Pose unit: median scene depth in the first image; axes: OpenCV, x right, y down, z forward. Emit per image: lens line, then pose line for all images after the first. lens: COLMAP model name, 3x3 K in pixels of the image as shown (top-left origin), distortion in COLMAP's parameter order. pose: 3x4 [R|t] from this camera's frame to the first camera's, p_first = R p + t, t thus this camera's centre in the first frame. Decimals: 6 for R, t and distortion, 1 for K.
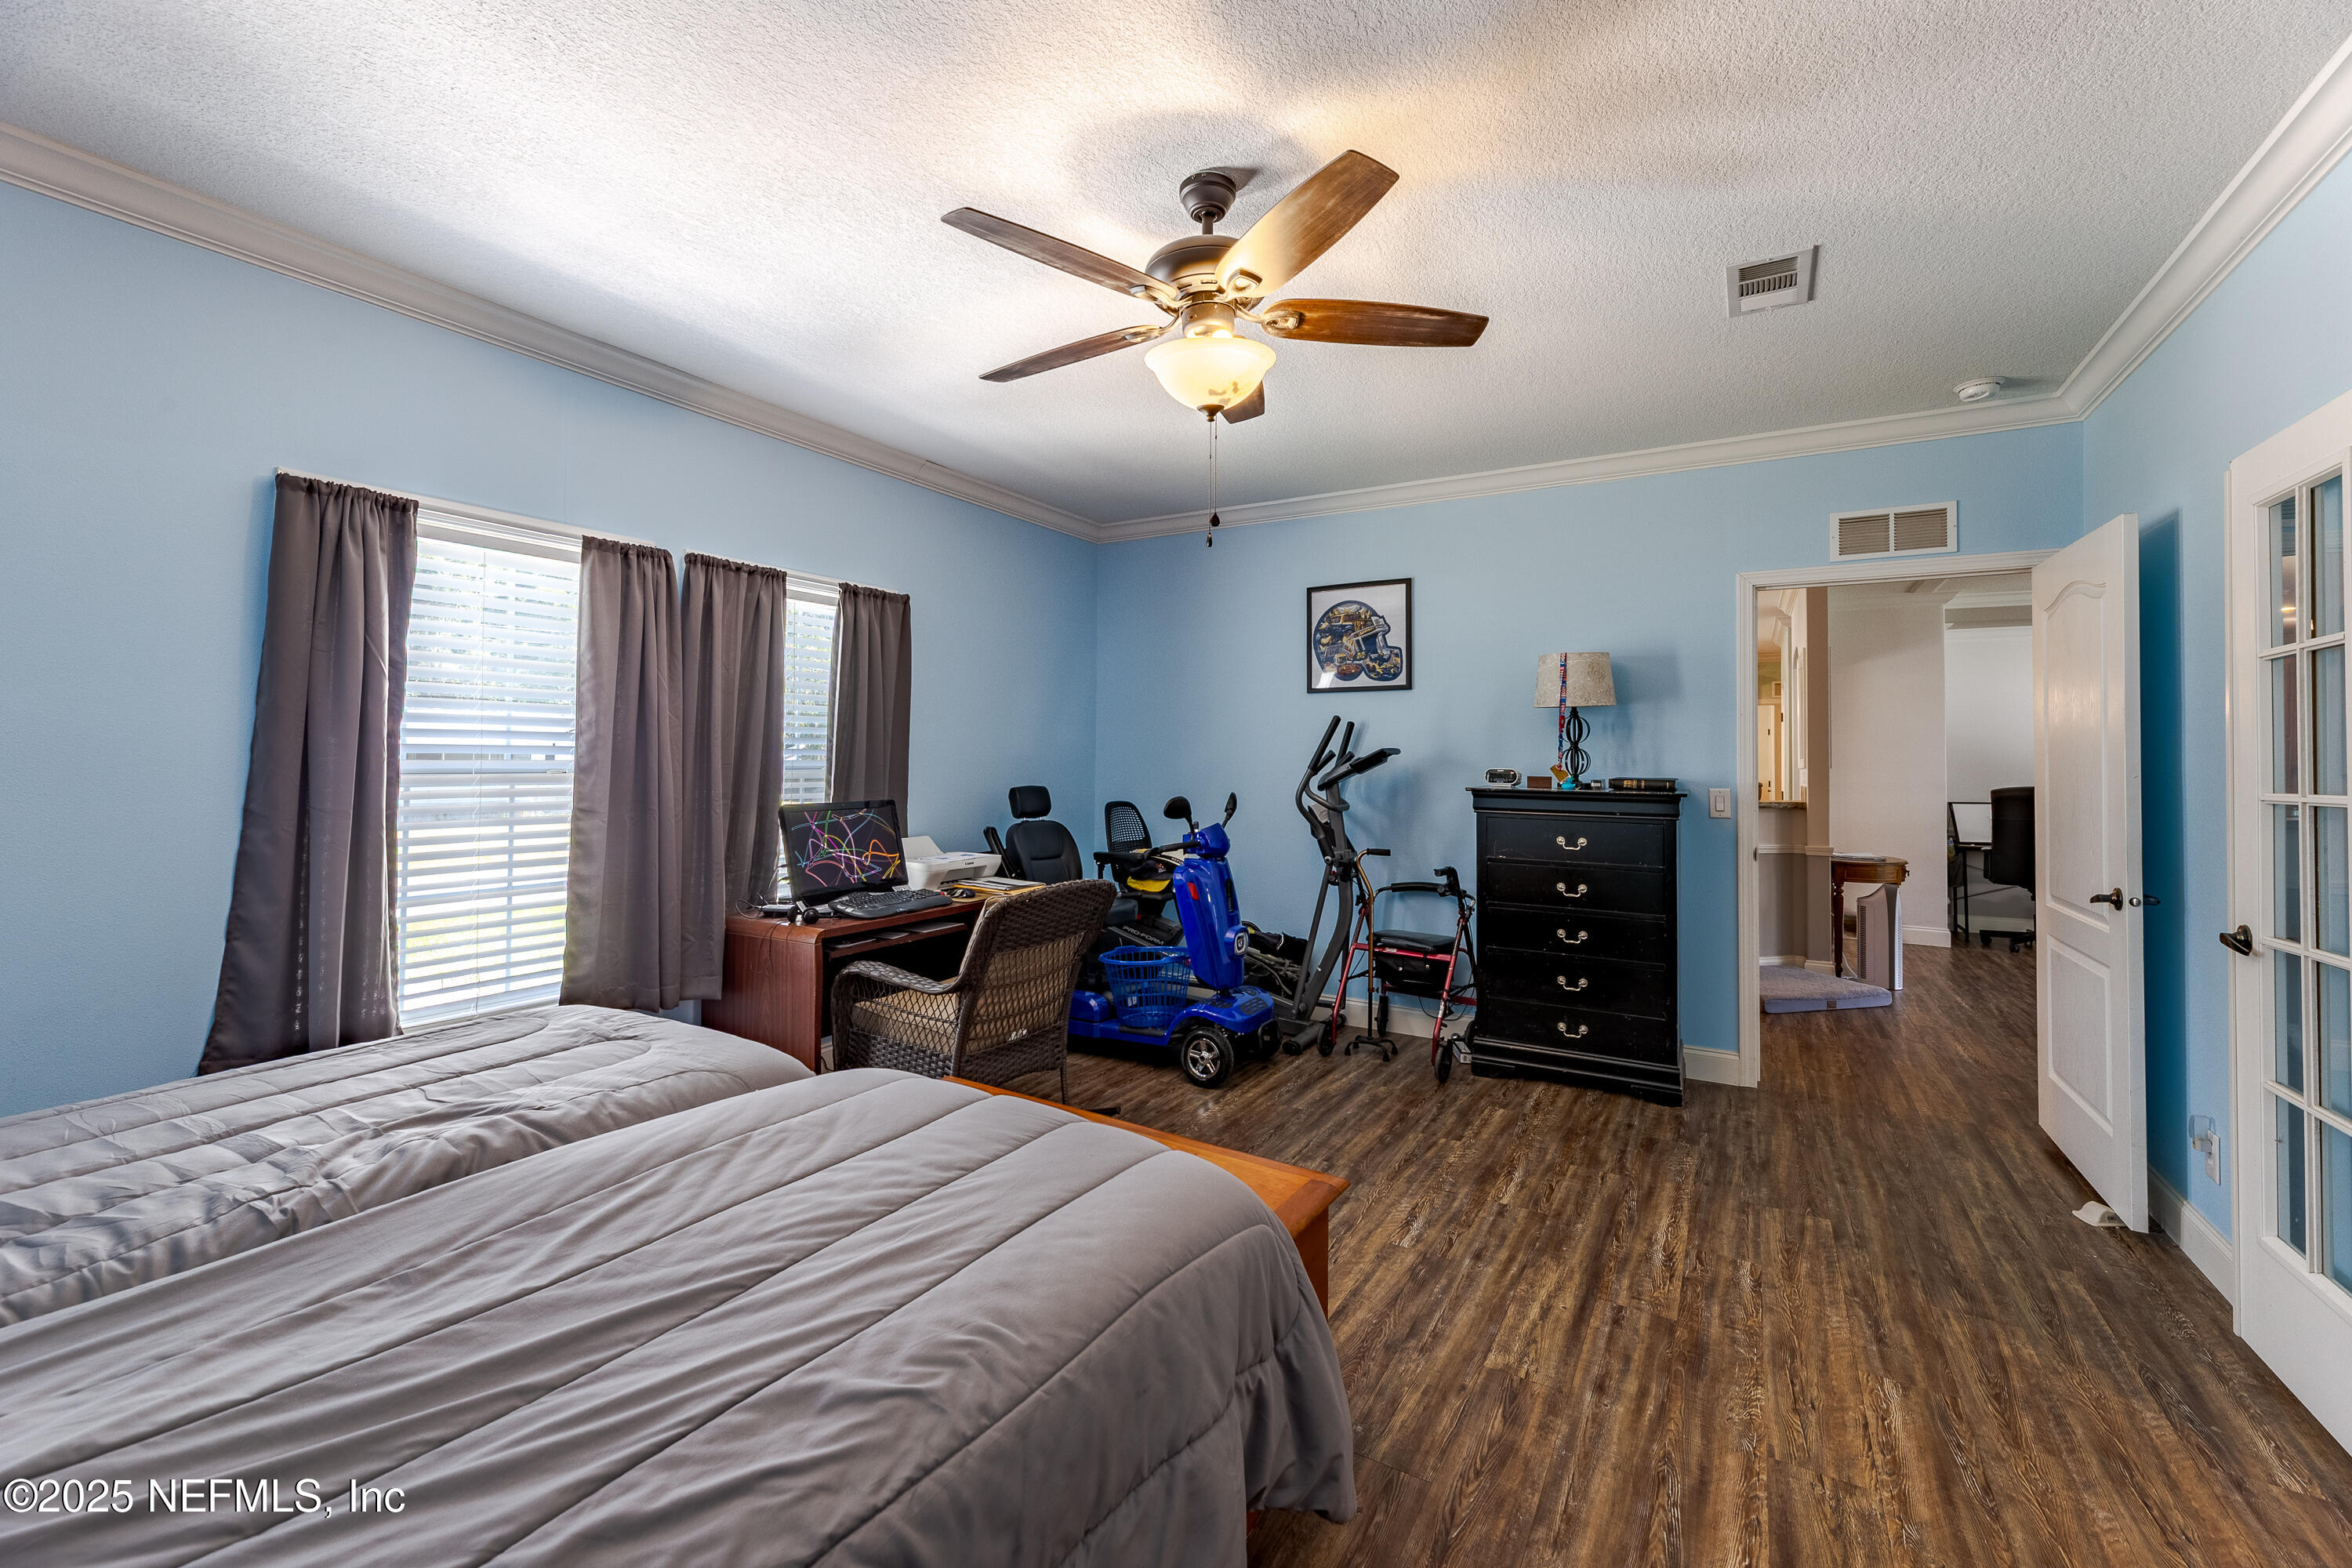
lens RADIAL K [[972.1, 0, 1177.9], [0, 972.1, 736.7], [0, 0, 1]] dist [0.000466, 0.000040]
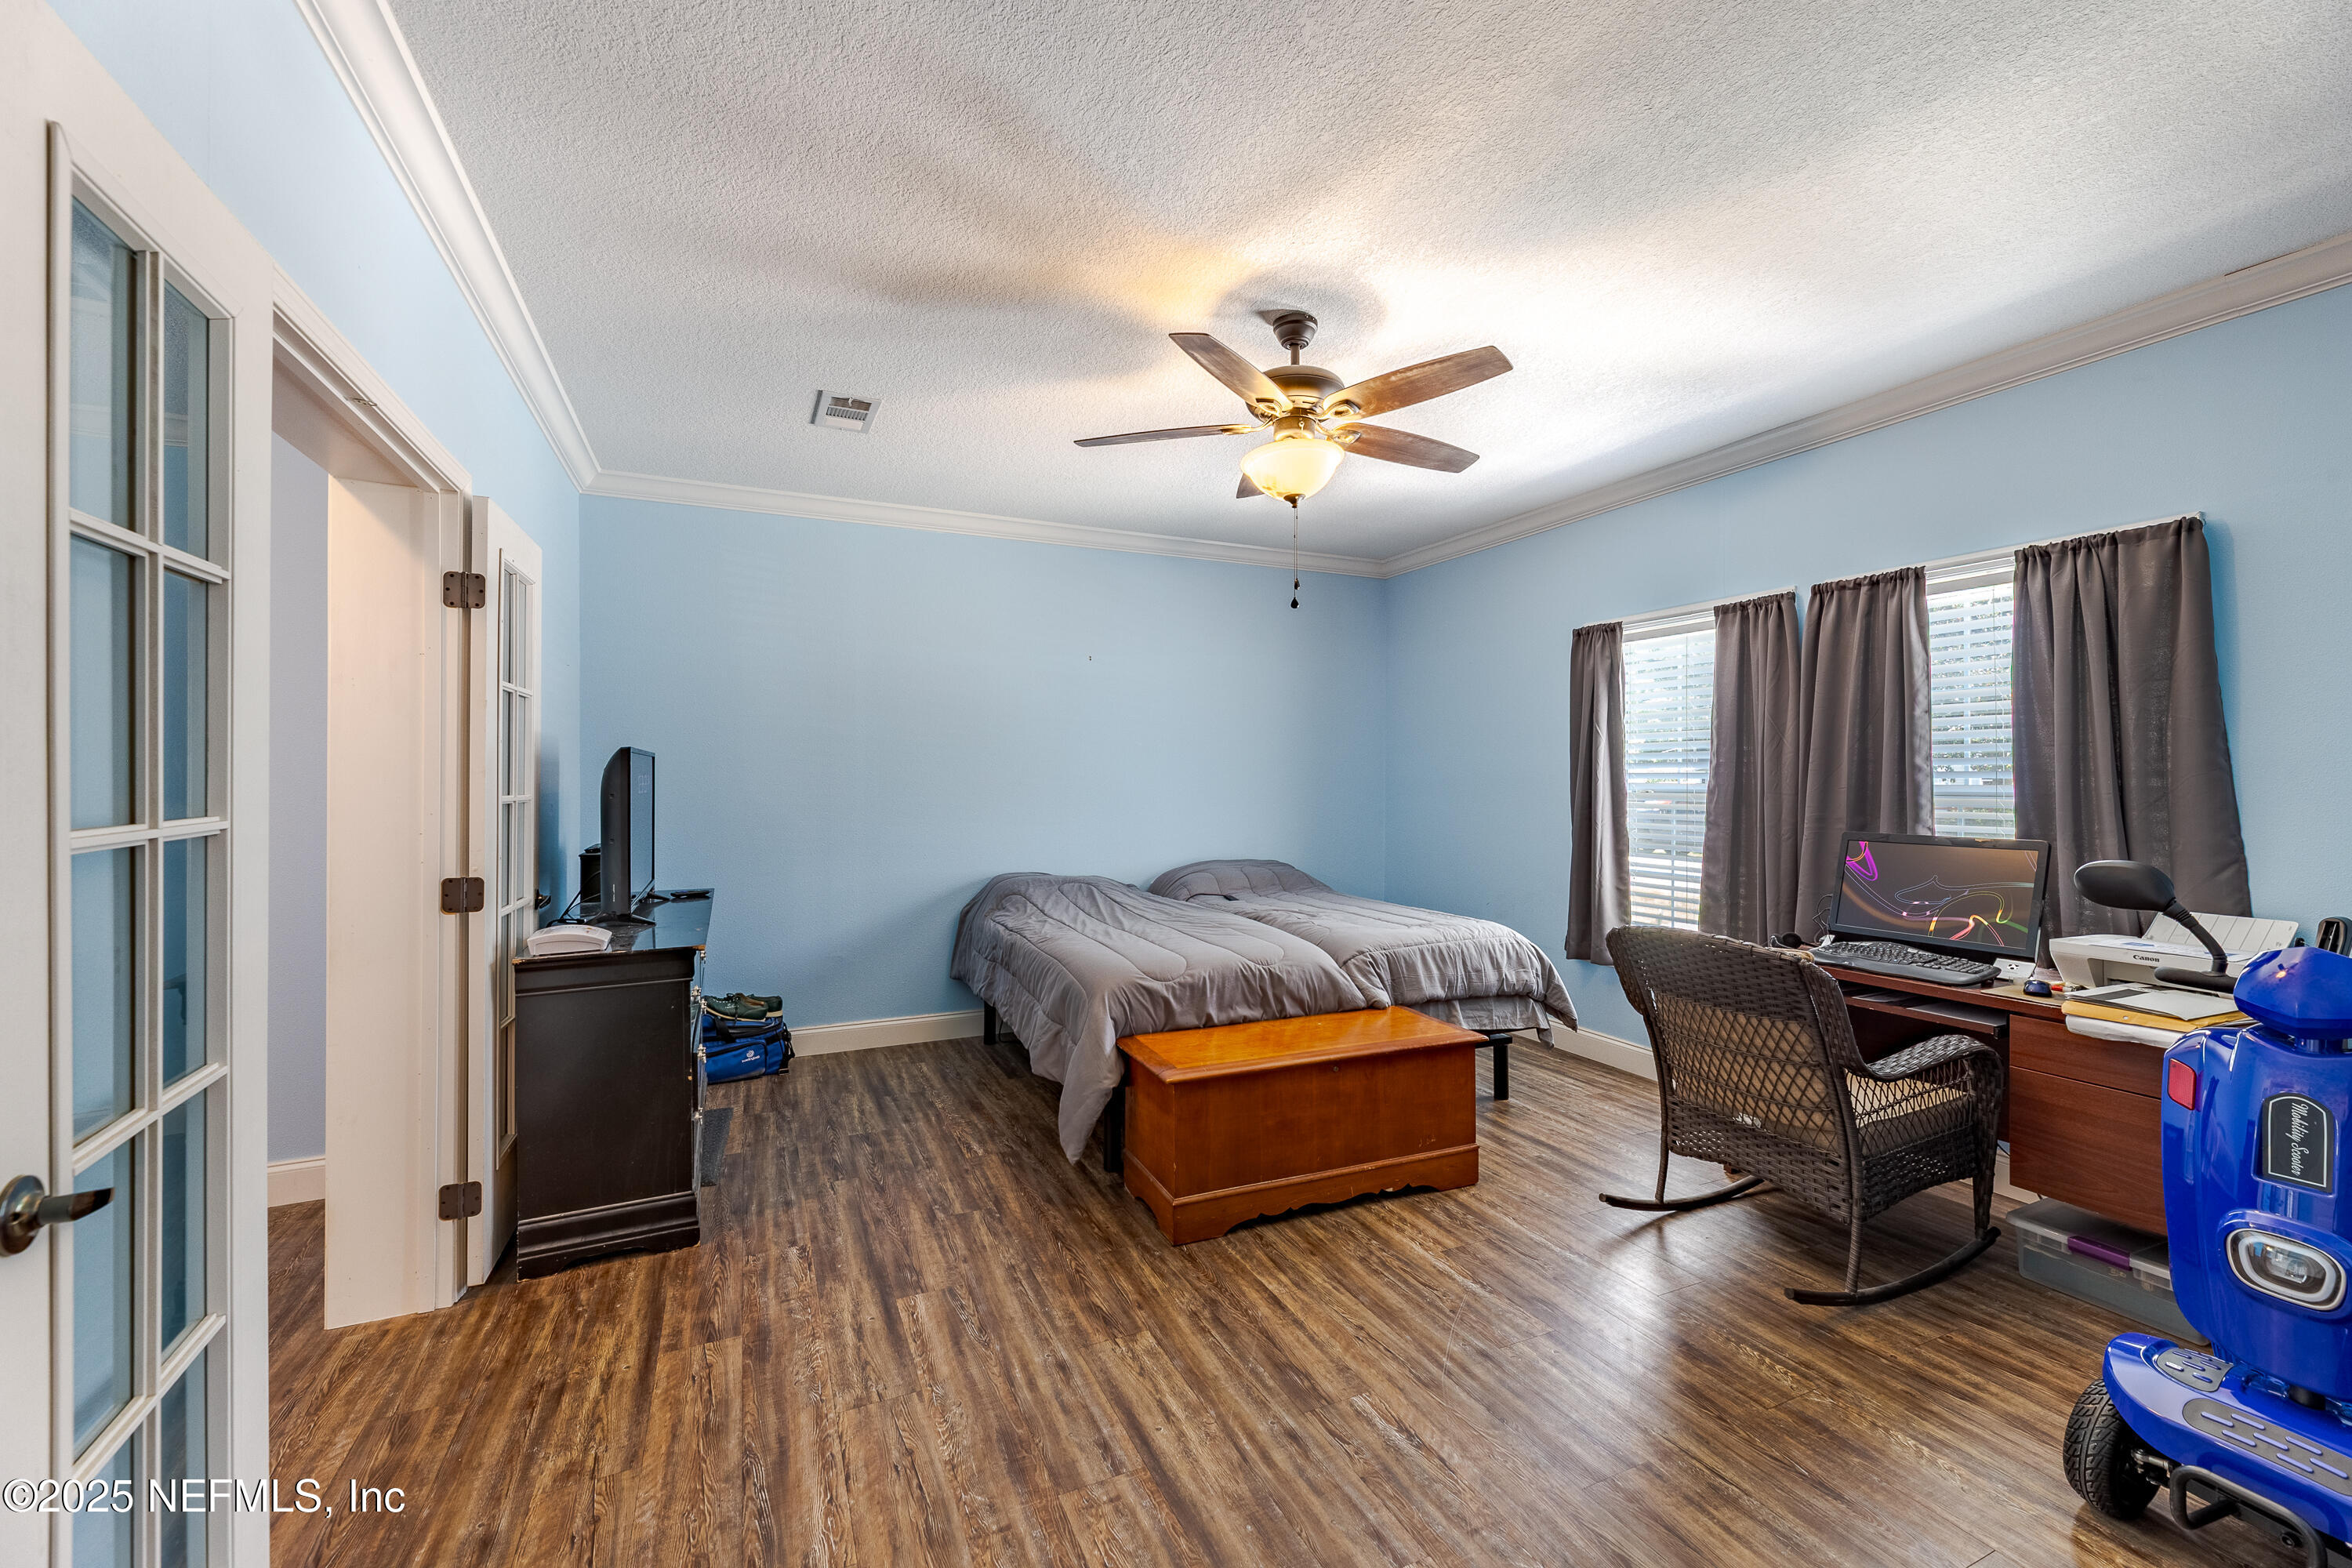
lens RADIAL K [[955.3, 0, 1172.2], [0, 955.3, 780.1], [0, 0, 1]] dist [0.000472, 0.000083]
pose [[-0.580040, -0.007255, -0.814556, 1.123357], [0.011052, 0.999798, -0.016775, 0.044808], [0.814513, -0.018733, -0.579842, 1.580178]]
